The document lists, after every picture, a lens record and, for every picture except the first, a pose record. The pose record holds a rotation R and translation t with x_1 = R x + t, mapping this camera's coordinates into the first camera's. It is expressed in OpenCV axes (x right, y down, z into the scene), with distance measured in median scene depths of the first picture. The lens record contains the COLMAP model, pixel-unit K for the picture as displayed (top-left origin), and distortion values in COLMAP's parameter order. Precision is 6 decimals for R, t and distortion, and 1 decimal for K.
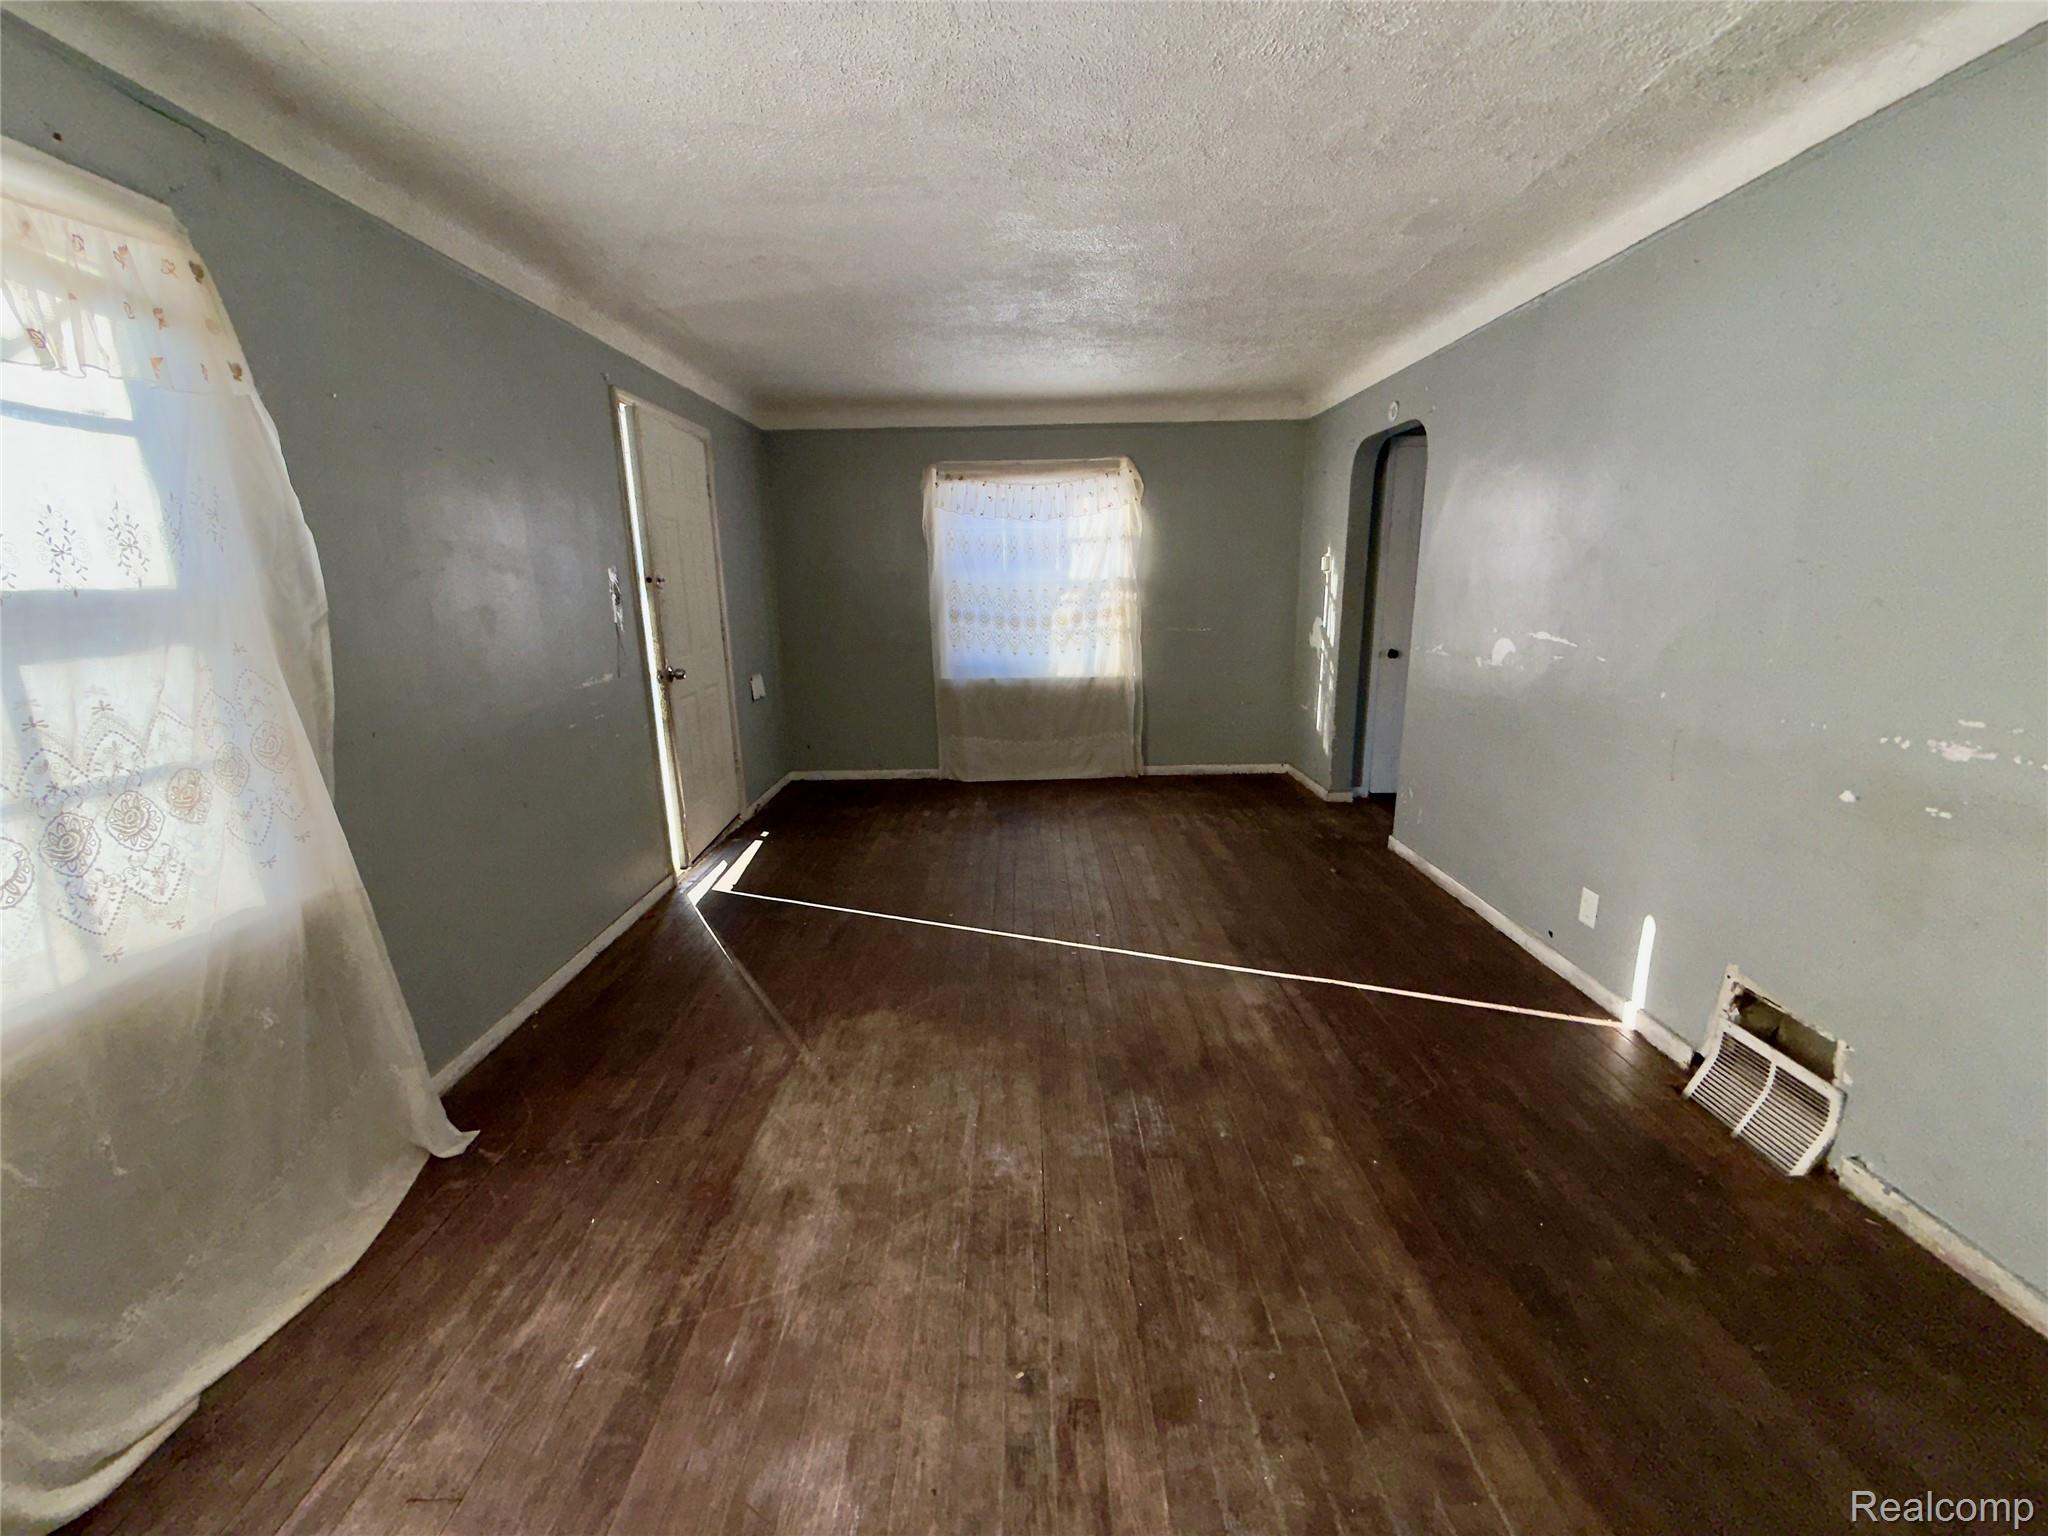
lens RADIAL K [[814.8, 0, 1023.2], [0, 814.8, 762.1], [0, 0, 1]] dist [-0.001279, 0.000243]
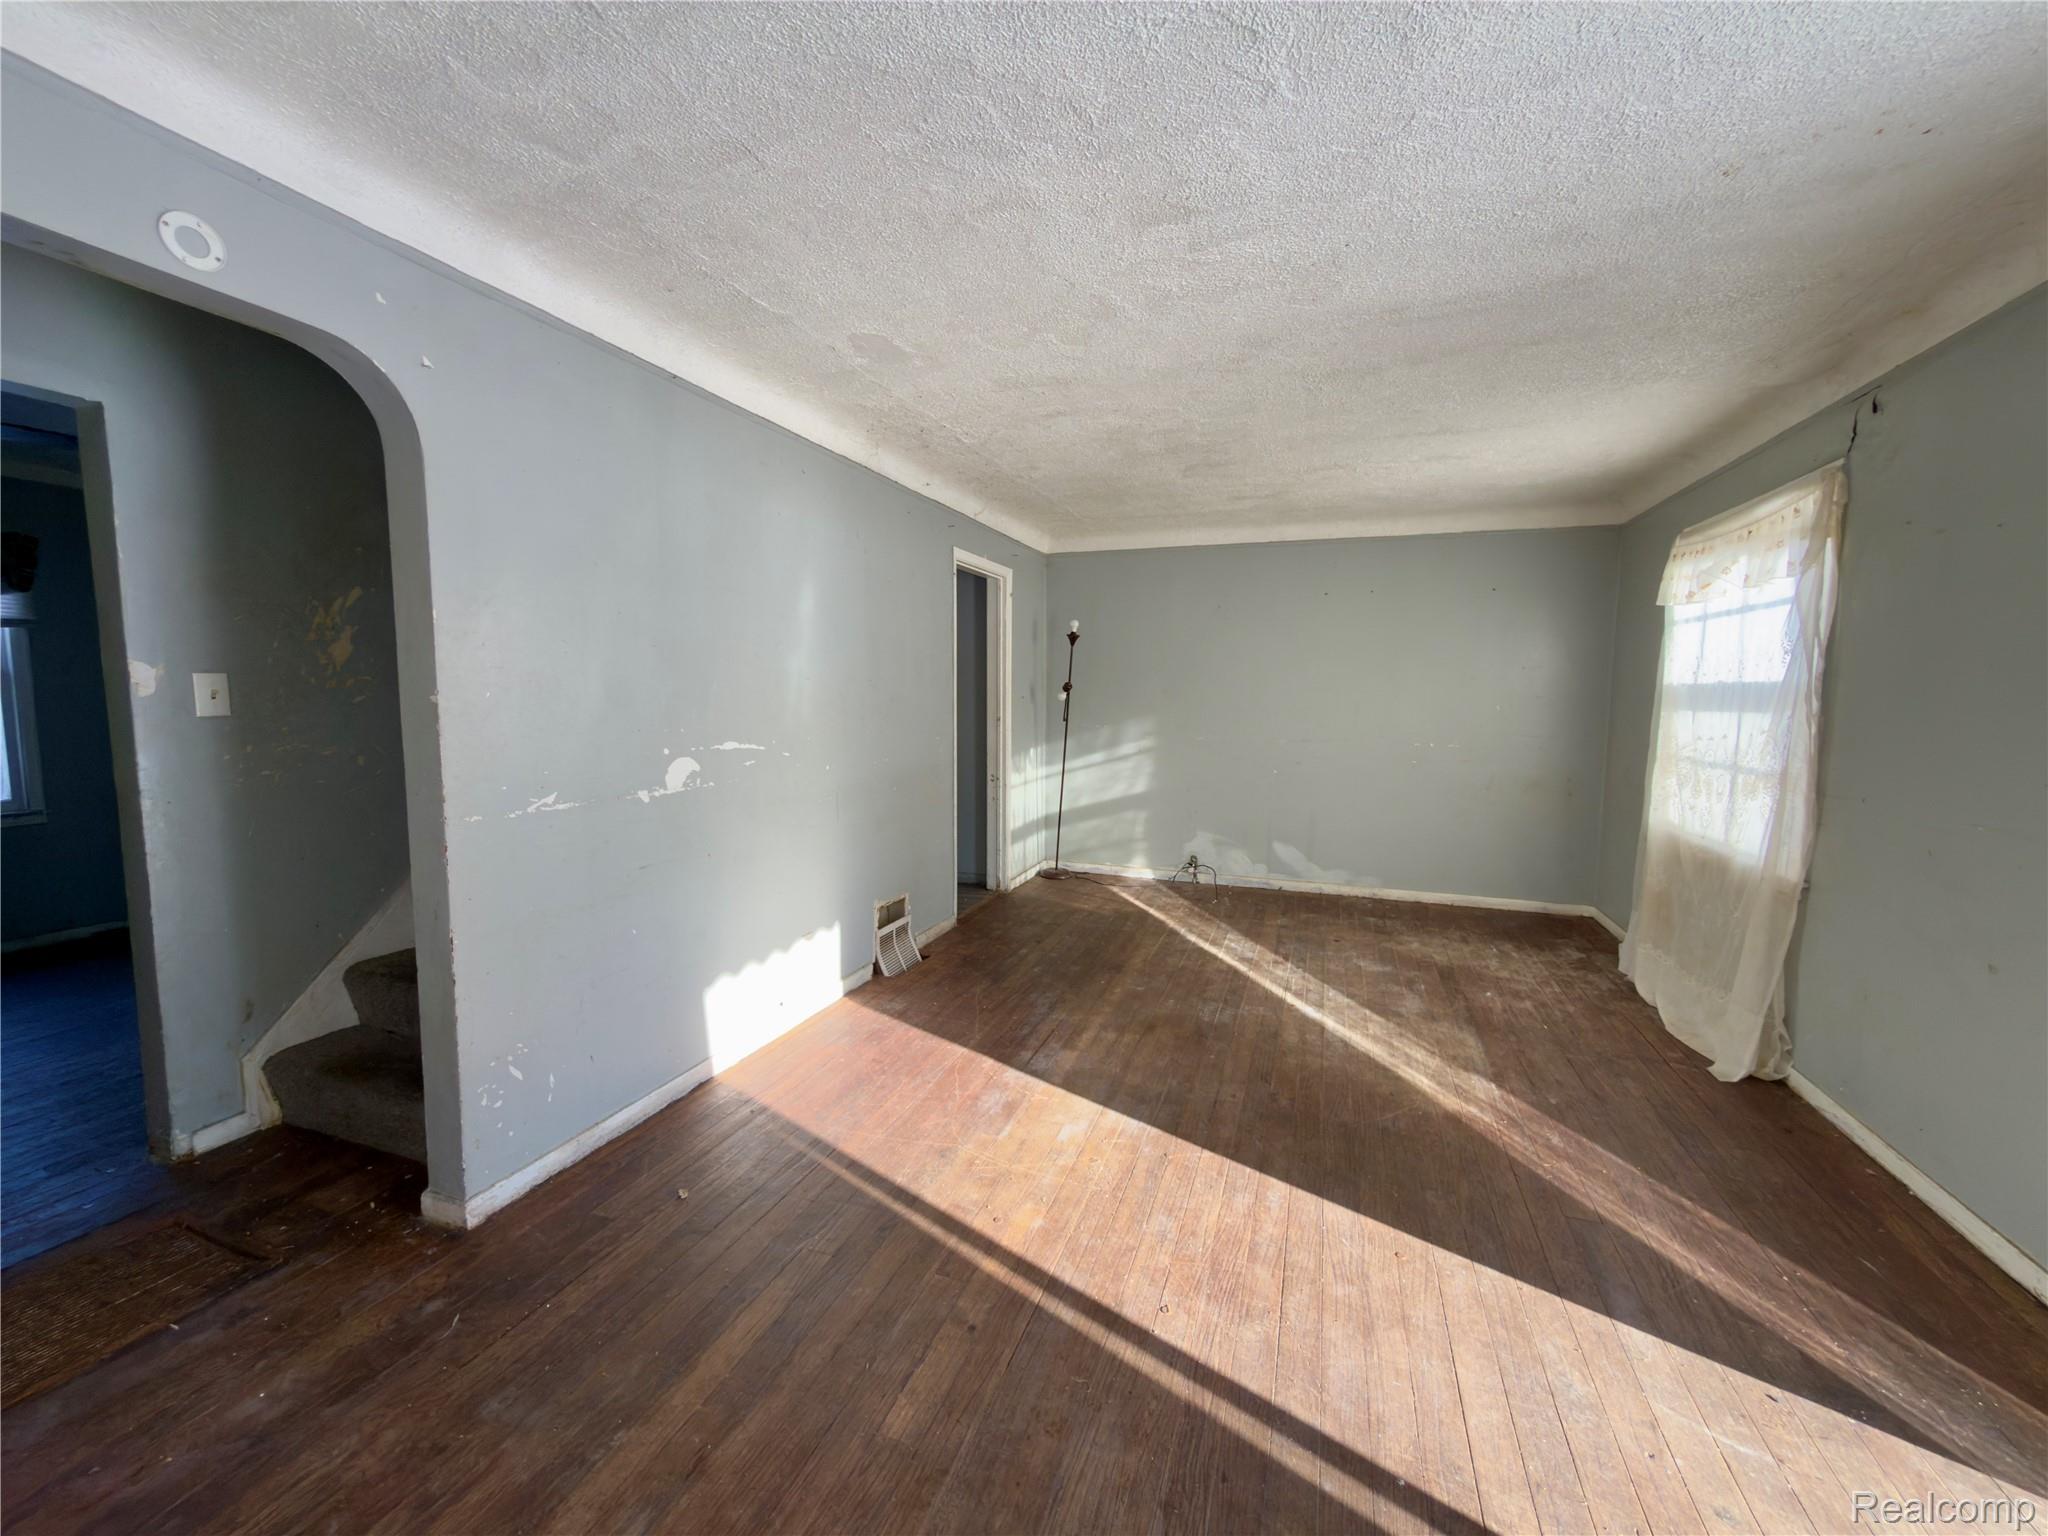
lens RADIAL K [[814.8, 0, 1023.2], [0, 814.8, 762.1], [0, 0, 1]] dist [-0.001279, 0.000243]
pose [[-0.936001, -0.017535, 0.351561, -0.057495], [0.090060, 0.953585, 0.287341, -0.543248], [-0.340282, 0.300613, -0.890977, 2.470825]]
